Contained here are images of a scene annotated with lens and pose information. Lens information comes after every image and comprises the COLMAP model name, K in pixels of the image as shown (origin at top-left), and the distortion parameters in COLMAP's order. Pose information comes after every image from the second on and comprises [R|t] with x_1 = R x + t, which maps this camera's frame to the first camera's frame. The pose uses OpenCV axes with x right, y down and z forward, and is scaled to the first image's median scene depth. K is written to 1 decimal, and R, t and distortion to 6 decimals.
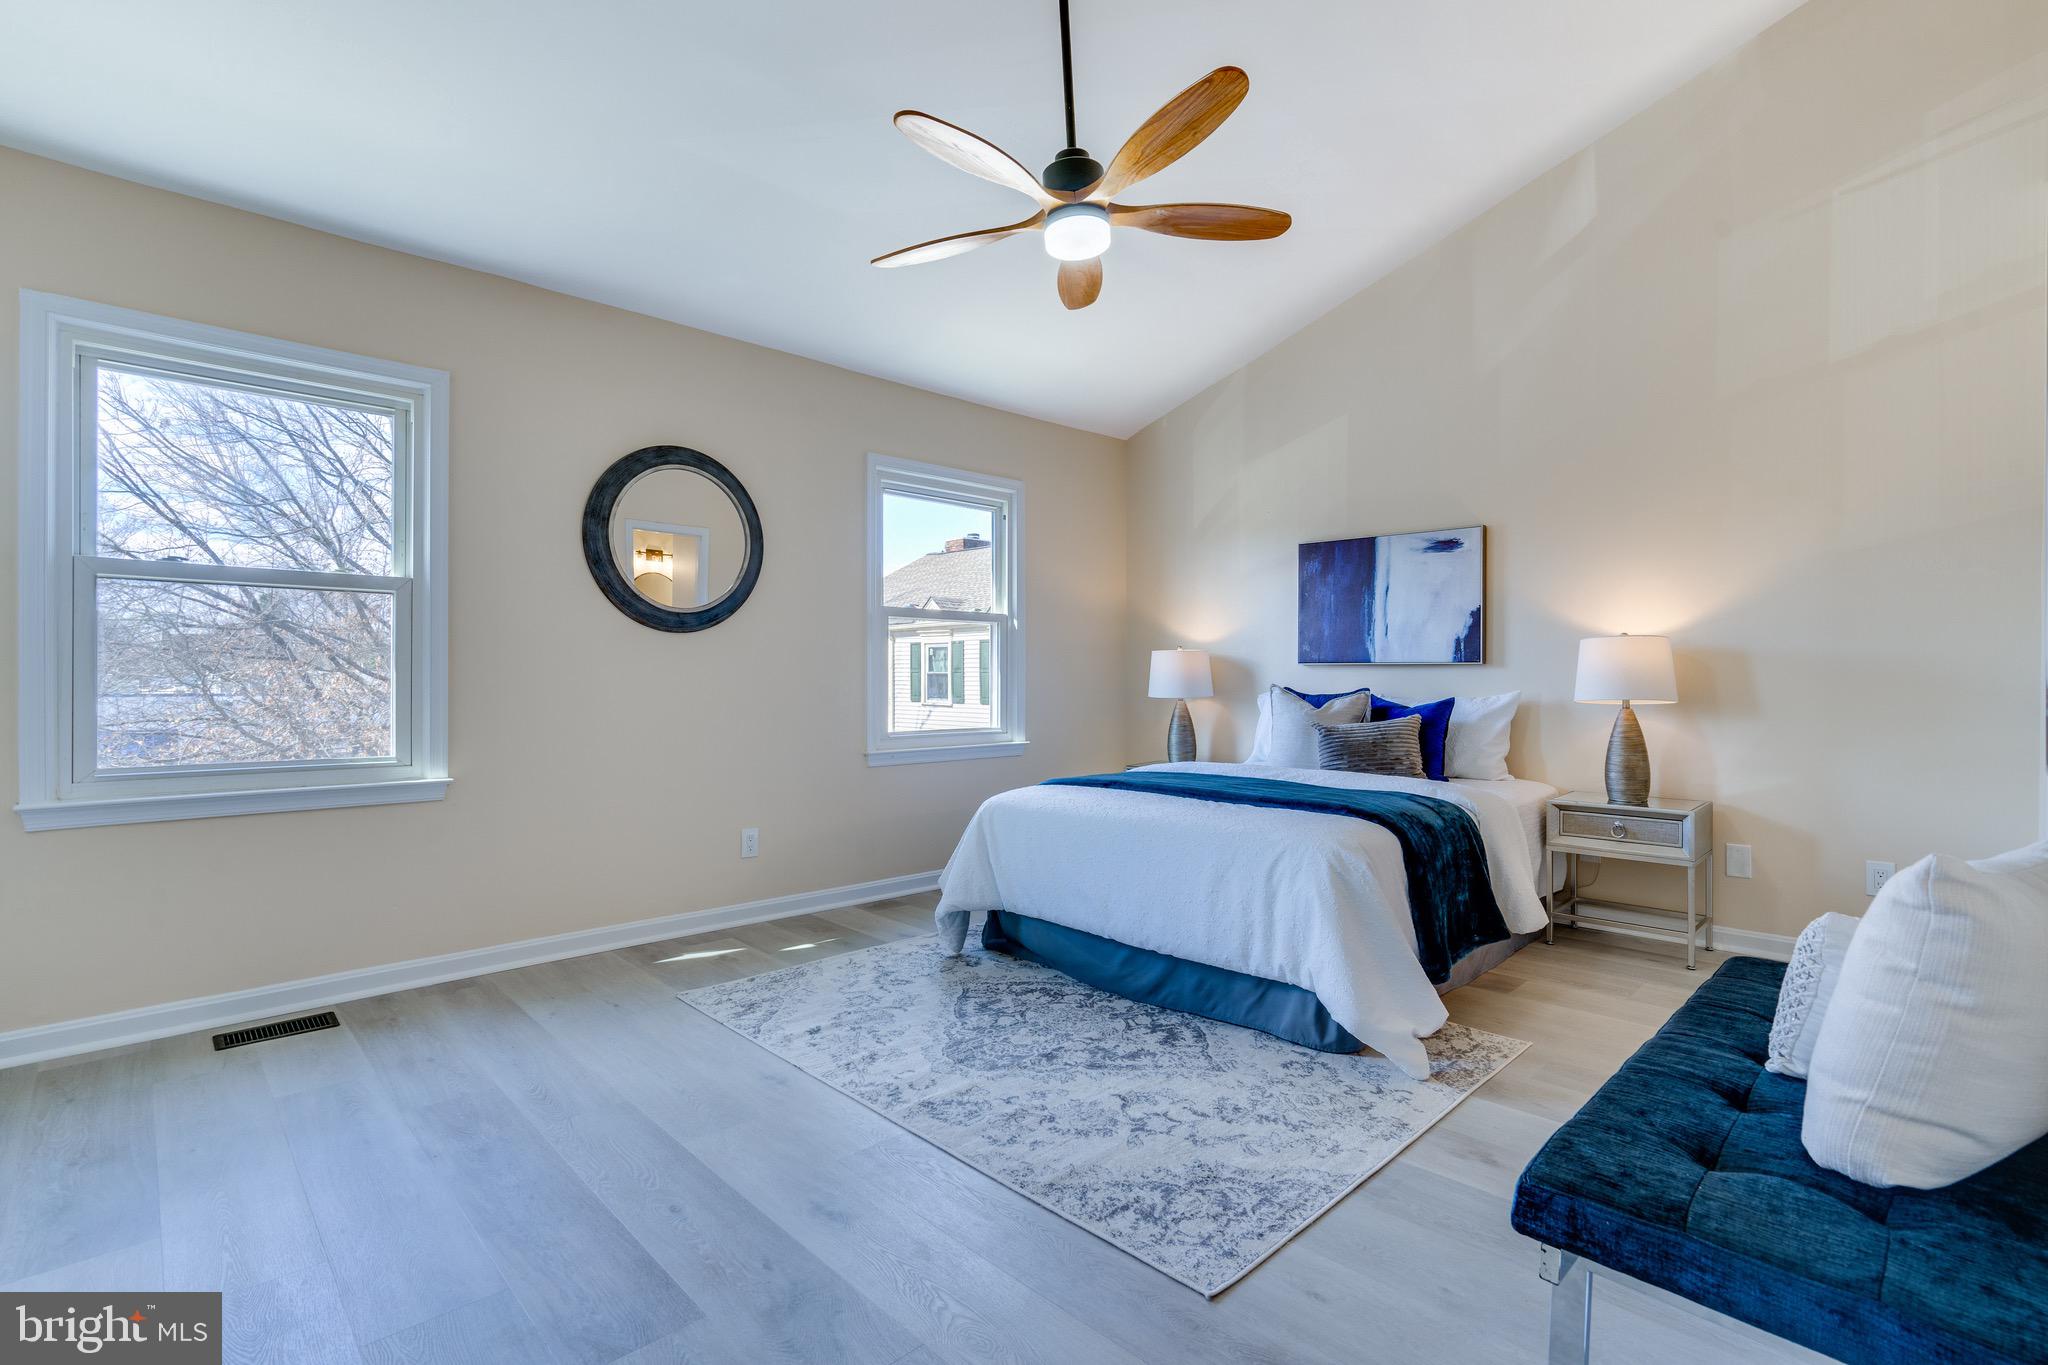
lens RADIAL K [[936.9, 0, 1035.8], [0, 936.9, 686.0], [0, 0, 1]] dist [-0.048708, 0.023924]
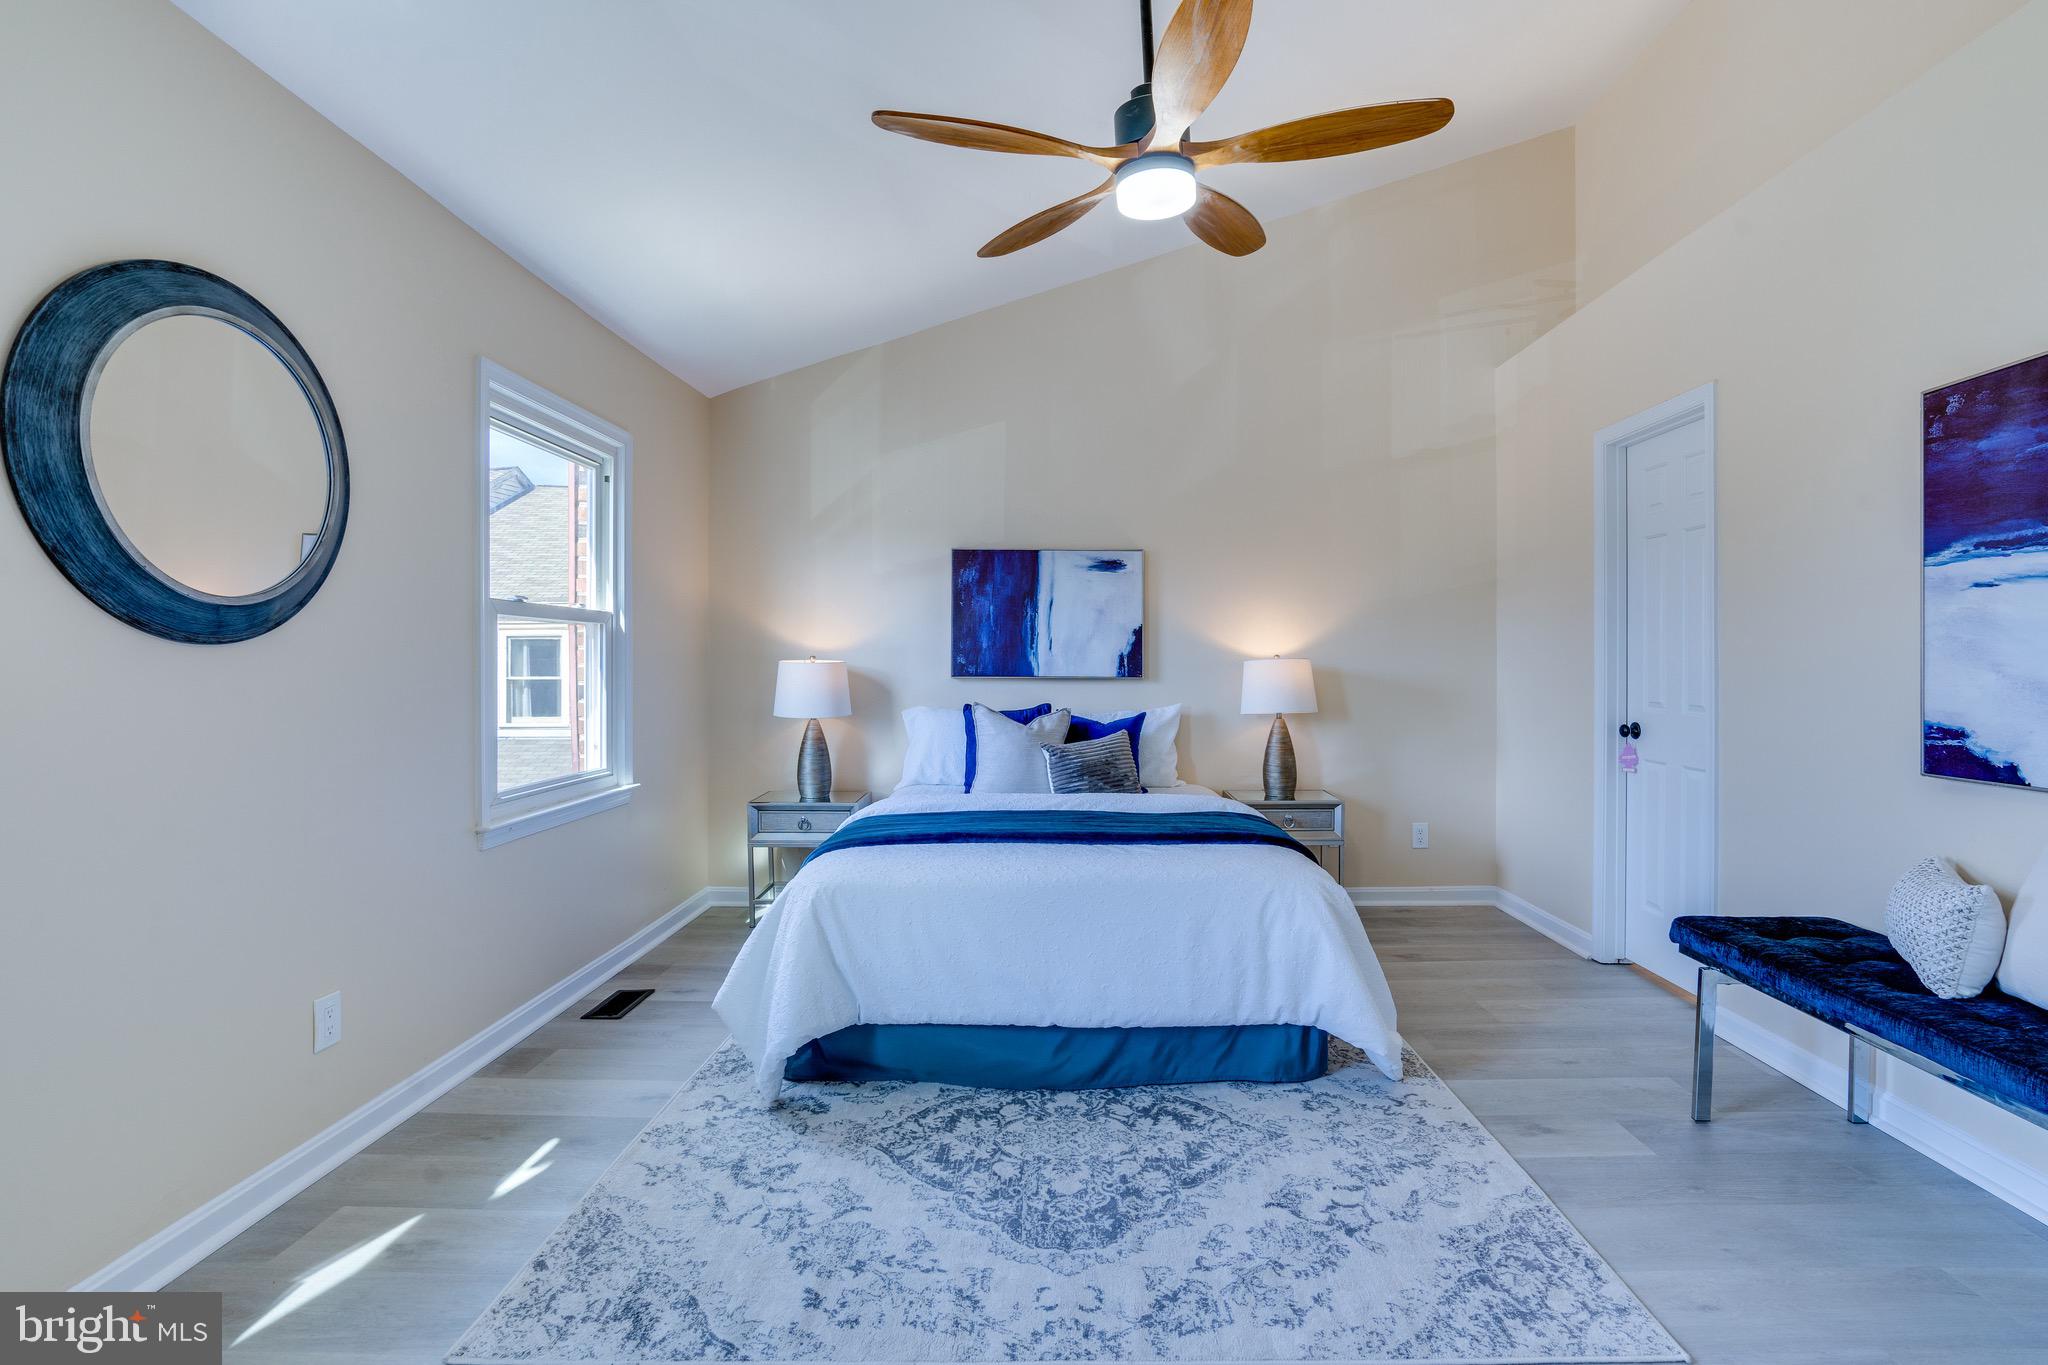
lens RADIAL K [[954.7, 0, 1065.8], [0, 954.7, 672.5], [0, 0, 1]] dist [-0.050941, 0.025808]
pose [[0.702568, -0.008397, 0.711567, -0.483319], [0.007266, 0.999963, 0.004626, -0.047633], [-0.711579, 0.001921, 0.702603, 0.368059]]
